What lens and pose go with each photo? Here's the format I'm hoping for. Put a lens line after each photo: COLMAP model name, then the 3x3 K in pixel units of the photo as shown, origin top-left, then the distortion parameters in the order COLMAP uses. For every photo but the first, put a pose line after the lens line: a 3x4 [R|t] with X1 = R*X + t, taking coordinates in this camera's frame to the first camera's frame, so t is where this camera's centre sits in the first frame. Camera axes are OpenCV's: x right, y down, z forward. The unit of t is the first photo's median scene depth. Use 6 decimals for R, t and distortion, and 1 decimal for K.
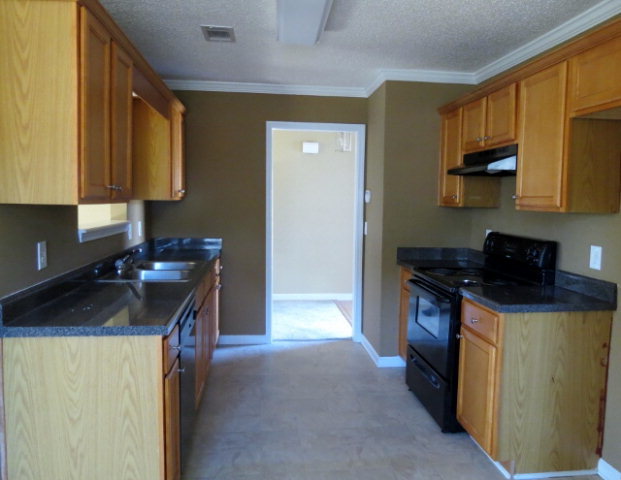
lens RADIAL K [[488.2, 0, 310.8], [0, 488.2, 230.1], [0, 0, 1]] dist [-0.005565, -0.001136]
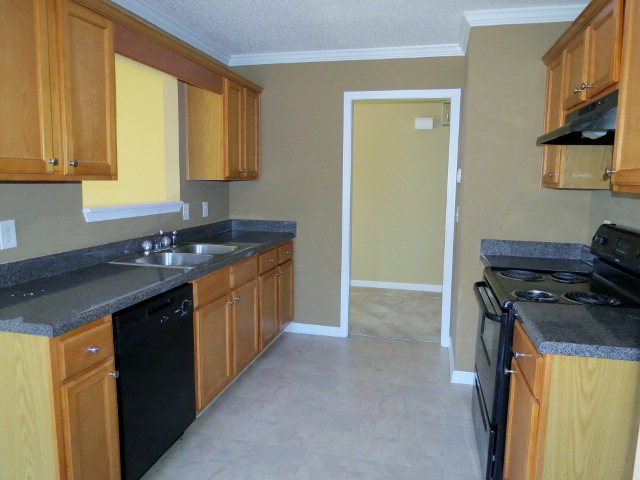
lens RADIAL K [[460.9, 0, 320.2], [0, 460.9, 231.3], [0, 0, 1]] dist [-0.002341, -0.002370]
pose [[0.939217, 0.038267, -0.341186, 0.267908], [-0.023800, 0.998635, 0.046490, -0.008433], [0.342499, -0.035544, 0.938845, 0.289323]]
